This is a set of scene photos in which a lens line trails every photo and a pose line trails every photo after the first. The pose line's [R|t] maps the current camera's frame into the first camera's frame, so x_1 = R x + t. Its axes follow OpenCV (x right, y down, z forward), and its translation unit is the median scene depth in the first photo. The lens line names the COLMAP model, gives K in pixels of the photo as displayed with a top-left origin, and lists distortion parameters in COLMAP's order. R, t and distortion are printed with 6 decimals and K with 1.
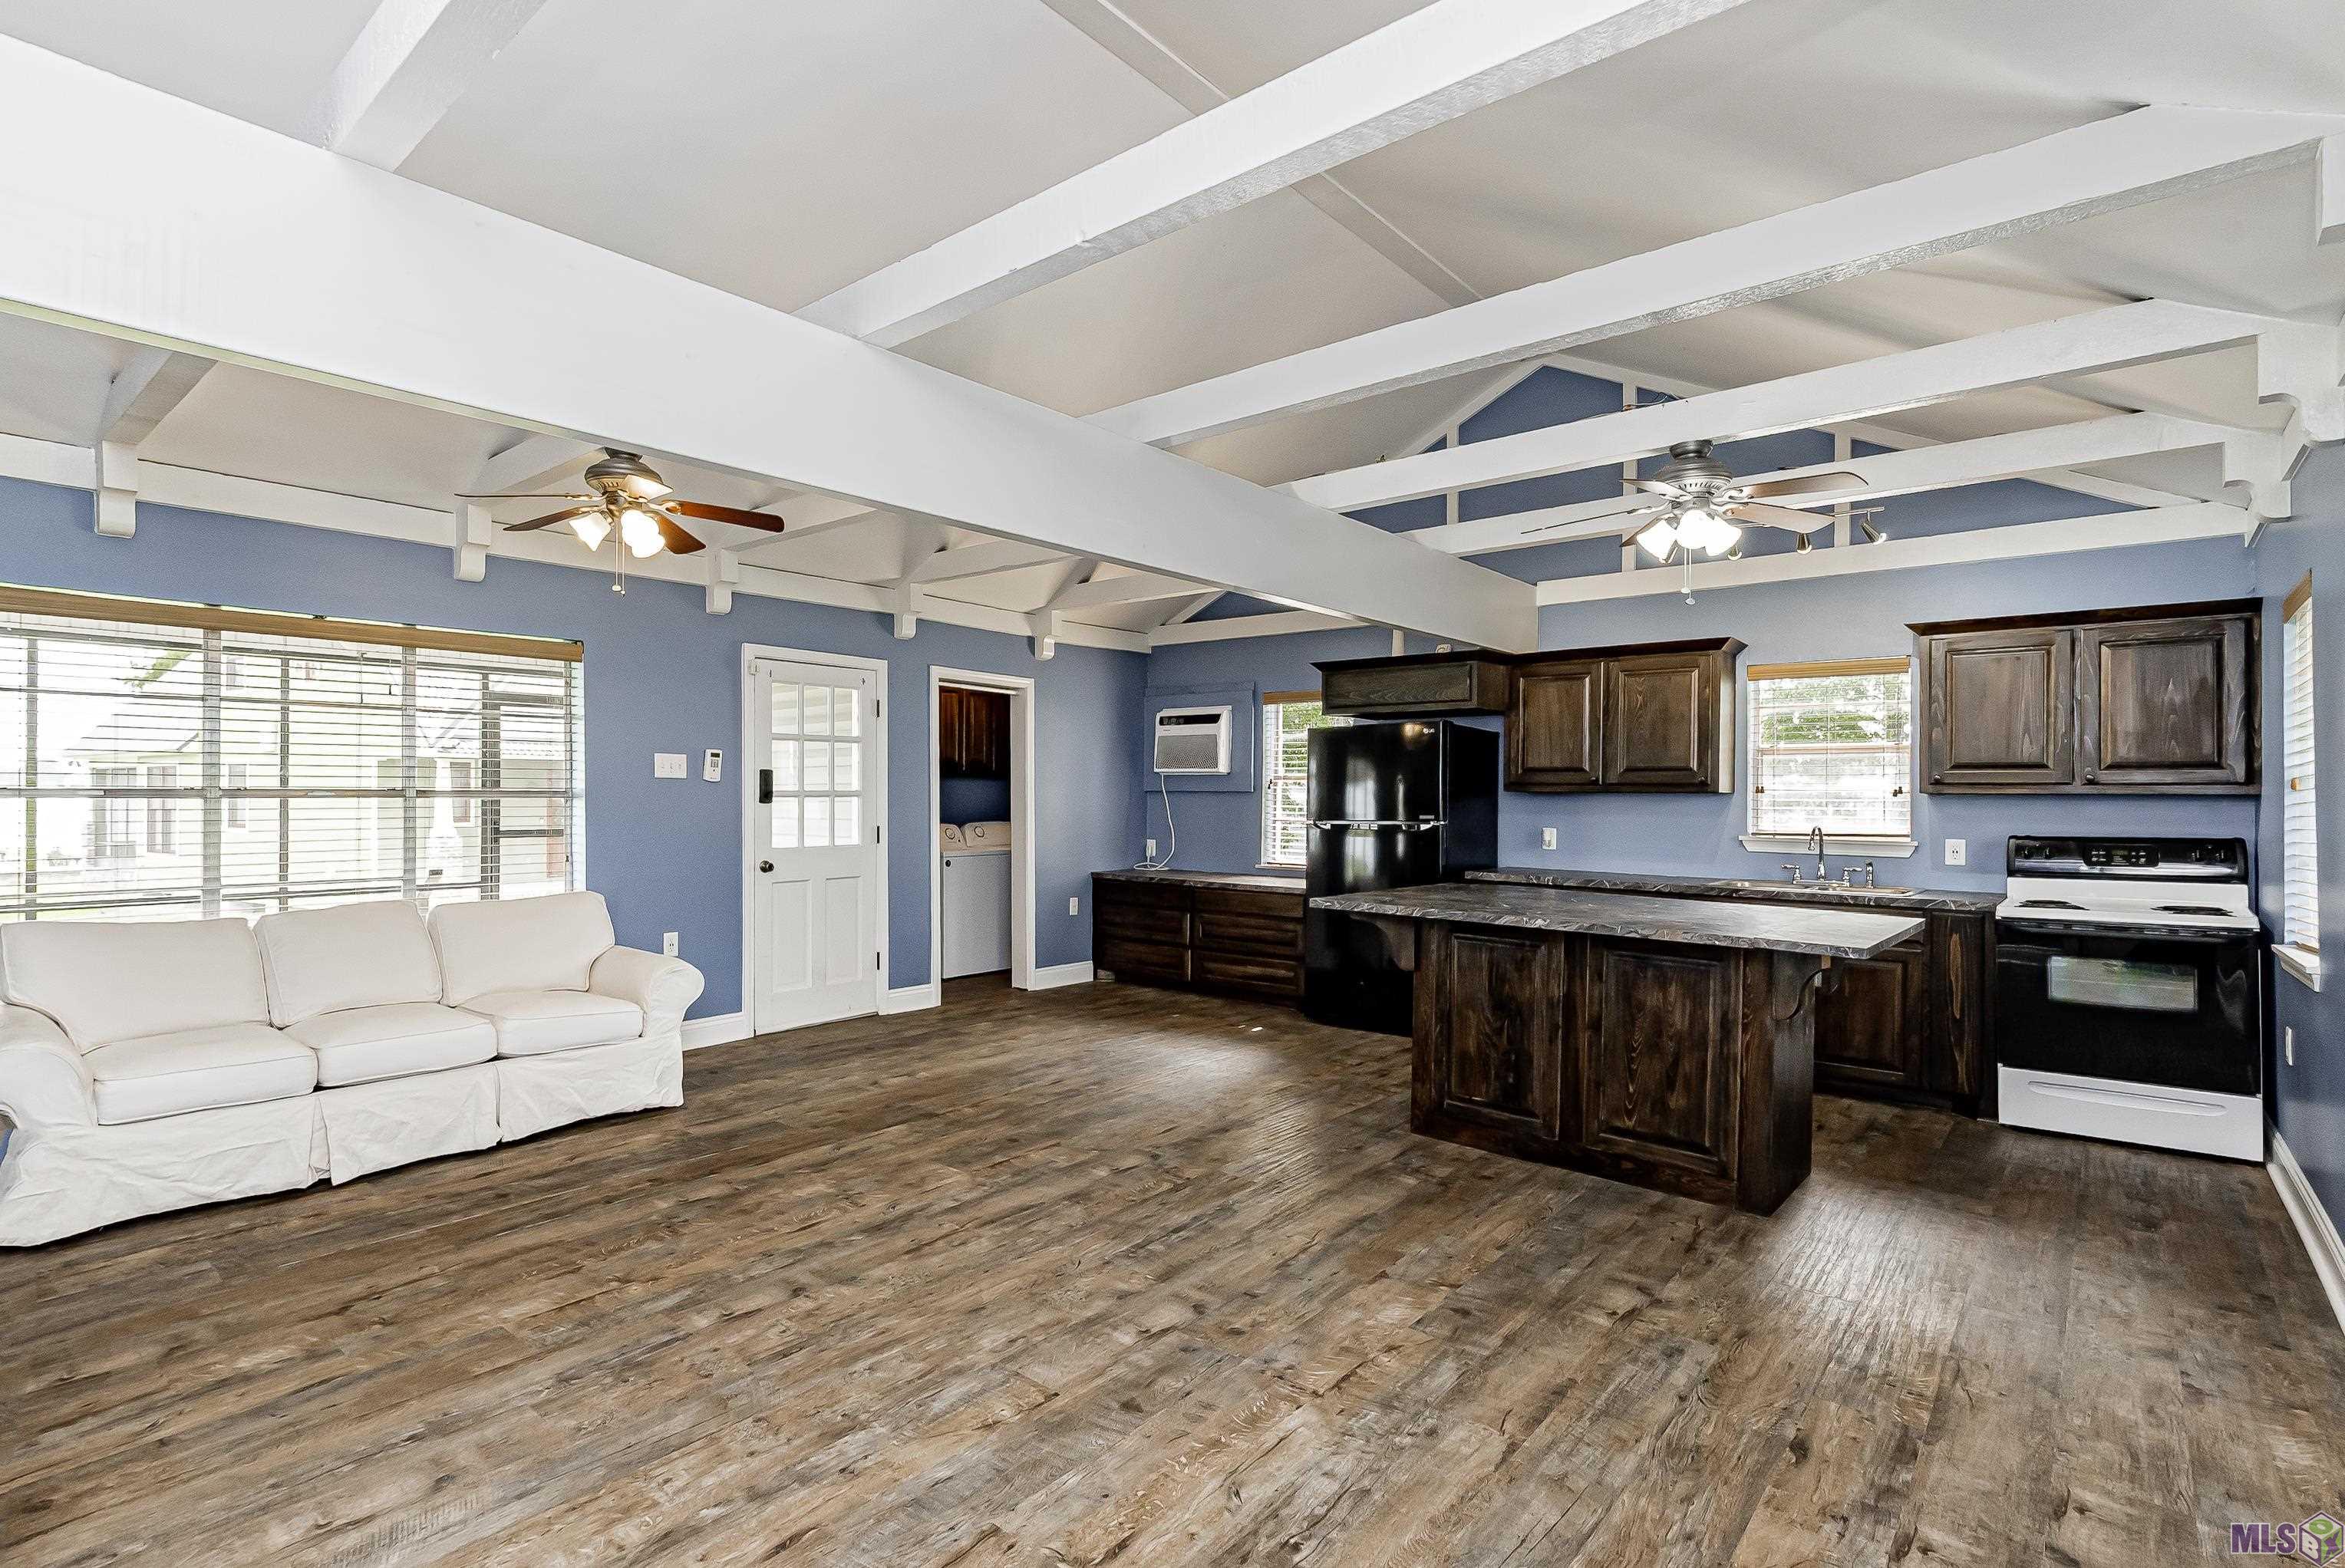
lens RADIAL K [[1138.1, 0, 1040.6], [0, 1138.1, 796.3], [0, 0, 1]] dist [0.001666, -0.002537]
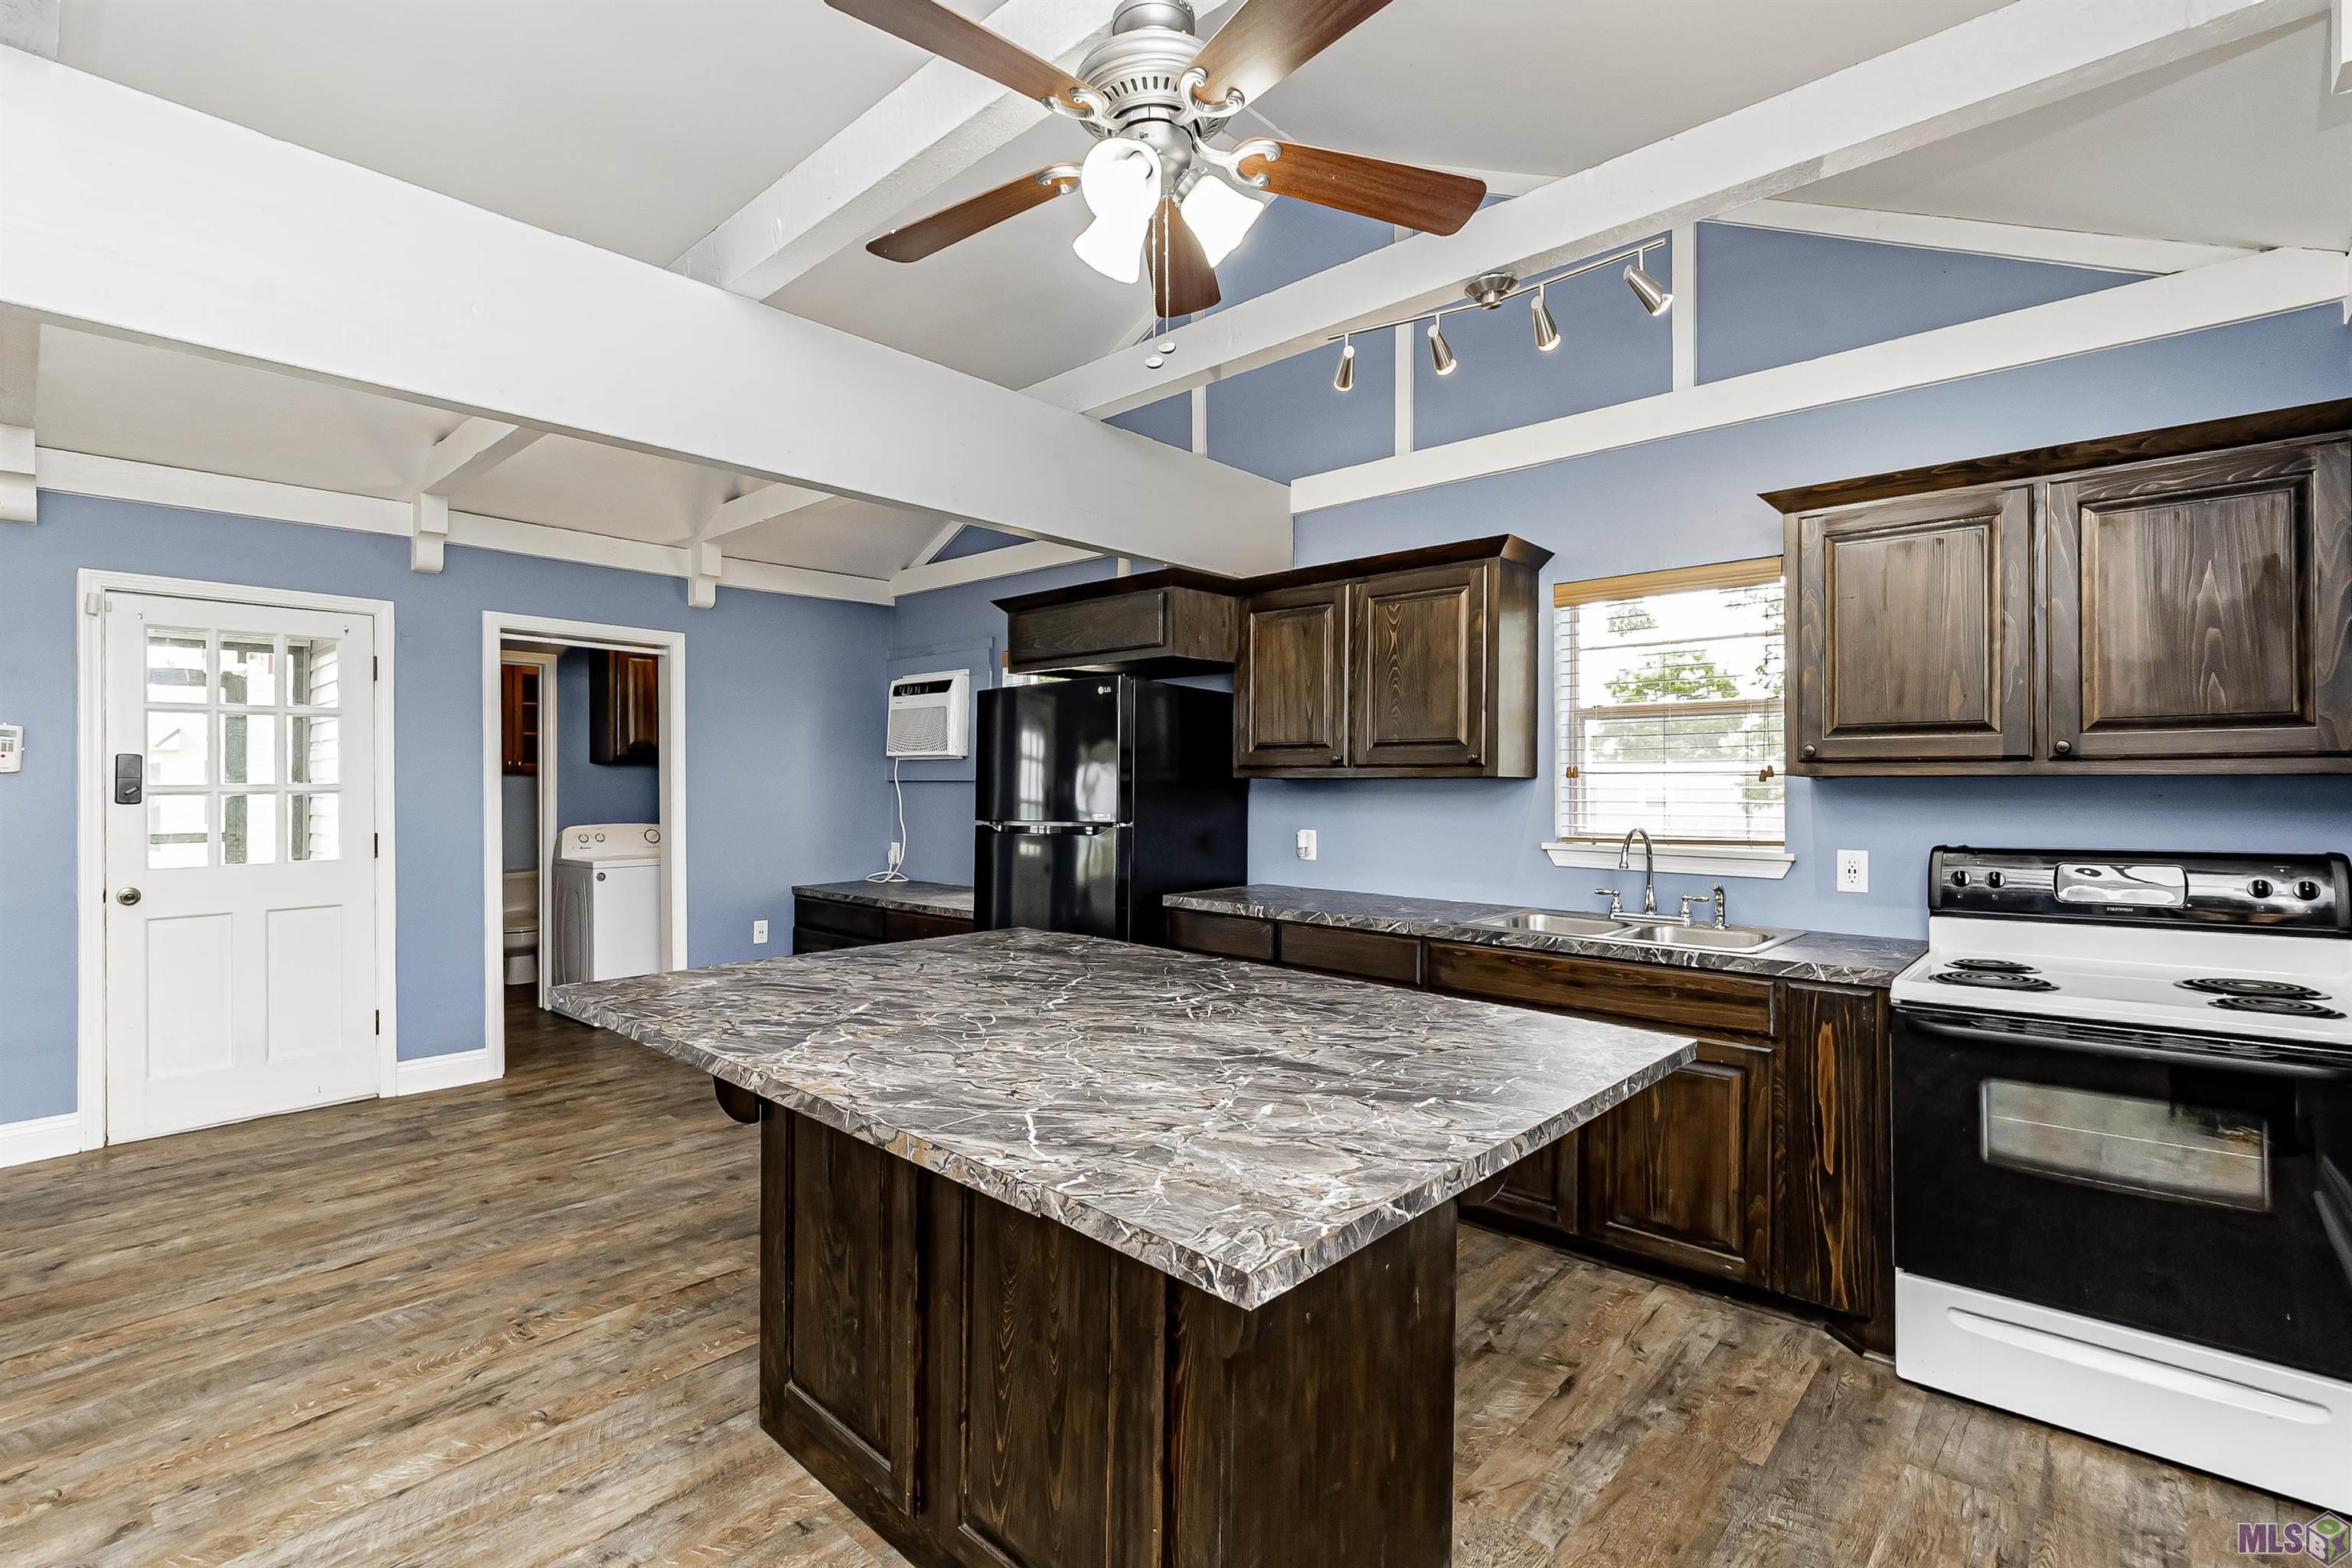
lens RADIAL K [[1007.8, 0, 1178.5], [0, 1007.8, 787.0], [0, 0, 1]] dist [-0.002433, 0.000426]
pose [[0.999930, -0.007762, -0.008895, 0.461700], [0.007785, 0.999967, 0.002504, -0.000682], [0.008875, -0.002573, 0.999957, 0.470616]]
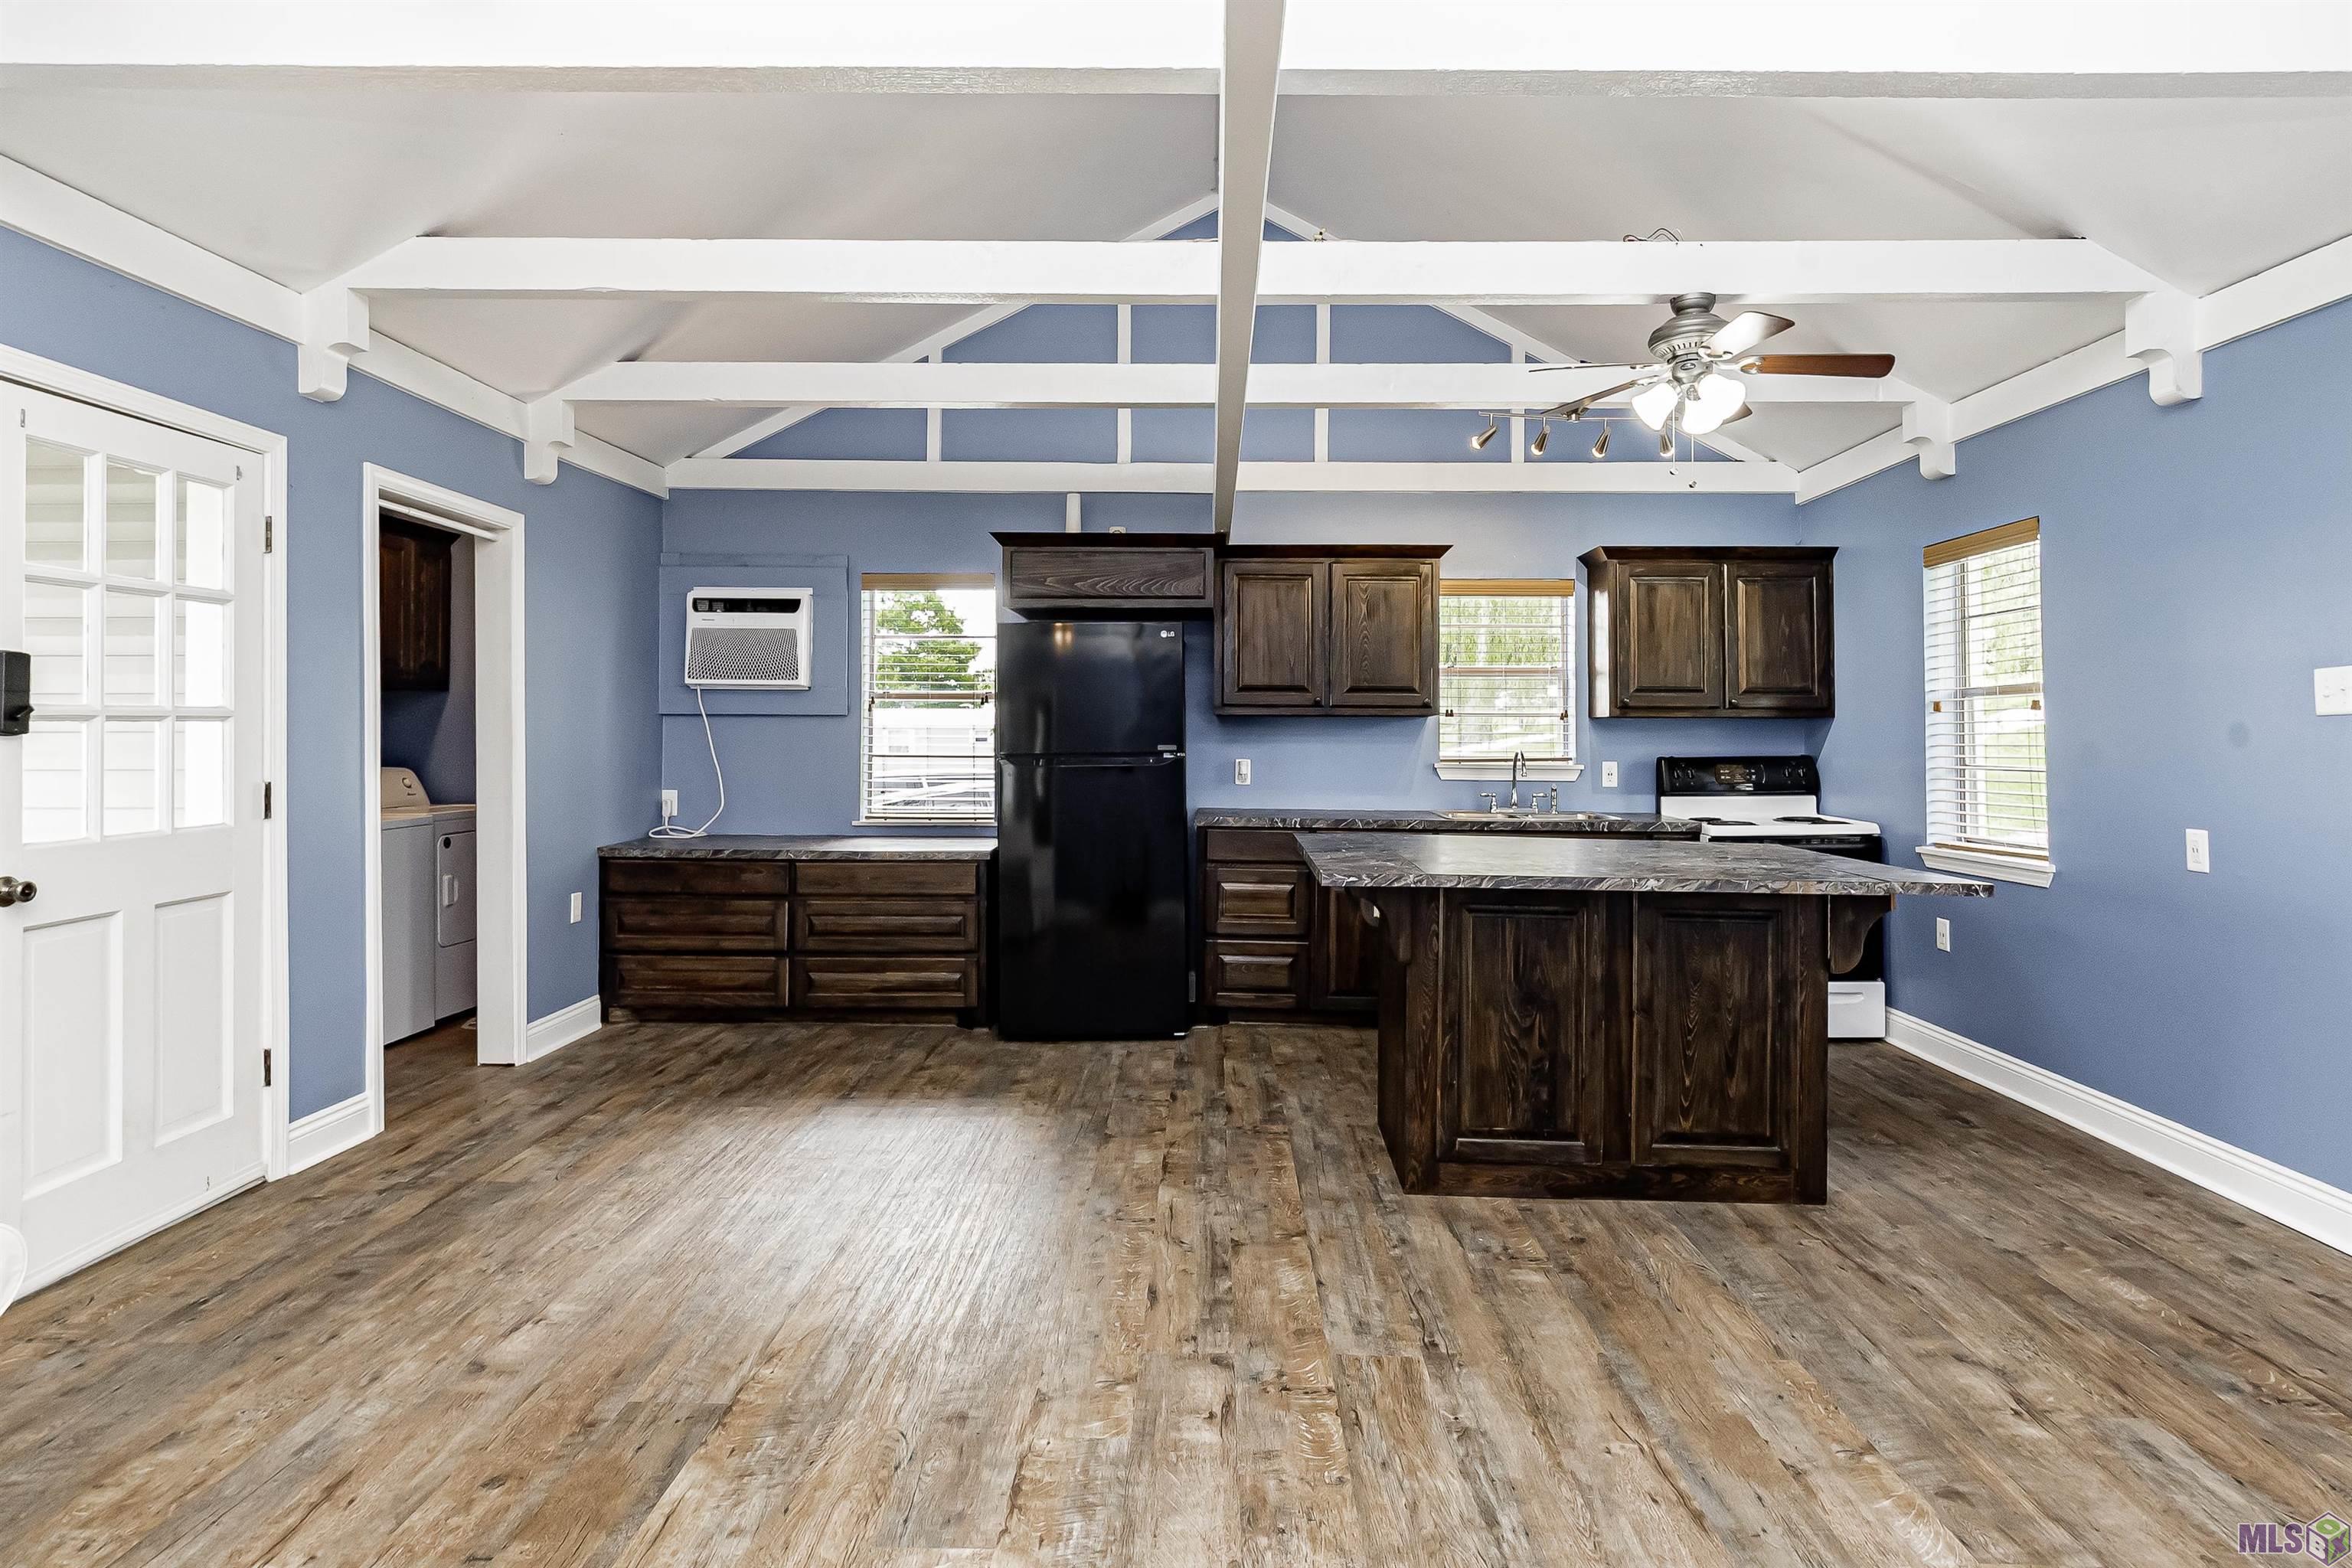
lens RADIAL K [[1255.1, 0, 1121.0], [0, 1255.1, 714.4], [0, 0, 1]] dist [-0.003774, 0.000318]
pose [[0.744271, 0.004379, 0.667863, -0.285071], [0.002856, 0.999948, -0.009740, 0.005140], [-0.667871, 0.009157, 0.744220, 0.471916]]
